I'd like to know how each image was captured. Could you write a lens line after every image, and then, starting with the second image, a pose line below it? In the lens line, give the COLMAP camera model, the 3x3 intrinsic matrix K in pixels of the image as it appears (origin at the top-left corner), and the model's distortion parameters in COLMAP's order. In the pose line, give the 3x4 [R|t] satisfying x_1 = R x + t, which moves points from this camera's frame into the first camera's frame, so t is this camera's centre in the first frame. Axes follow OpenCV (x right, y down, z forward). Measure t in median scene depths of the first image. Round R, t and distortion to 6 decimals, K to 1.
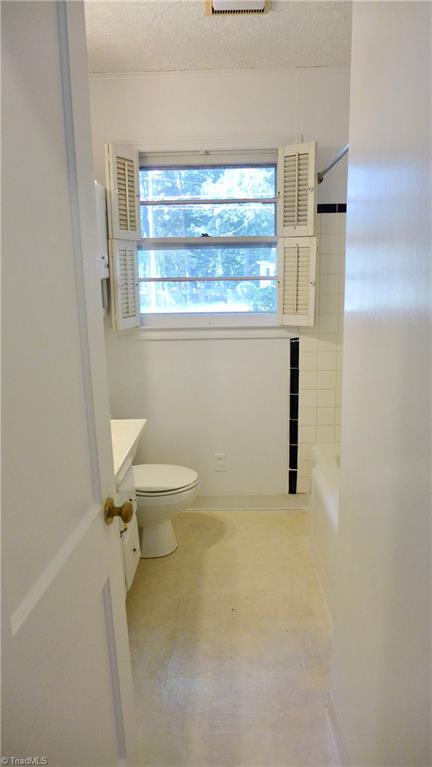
lens RADIAL K [[502.7, 0, 216.0], [0, 502.7, 383.5], [0, 0, 1]] dist [-0.050652, 0.003944]
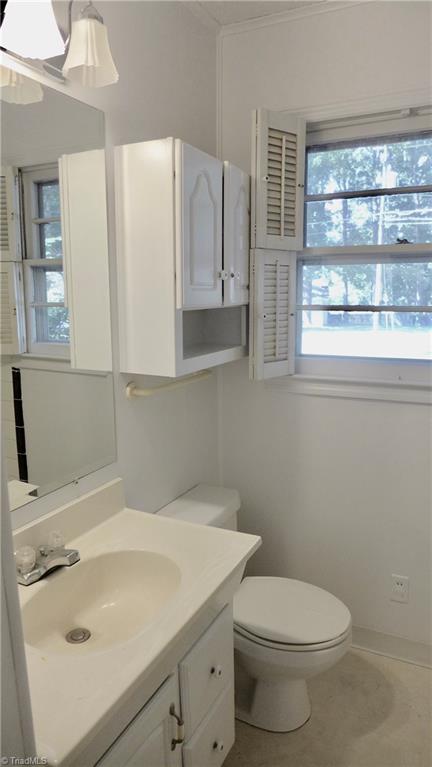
lens RADIAL K [[502.7, 0, 216.0], [0, 502.7, 383.5], [0, 0, 1]] dist [-0.050652, 0.003944]
pose [[0.905299, 0.082079, -0.416770, 0.043824], [-0.097025, 0.995172, -0.014764, -0.085130], [0.413547, 0.053803, 0.908892, 0.345536]]
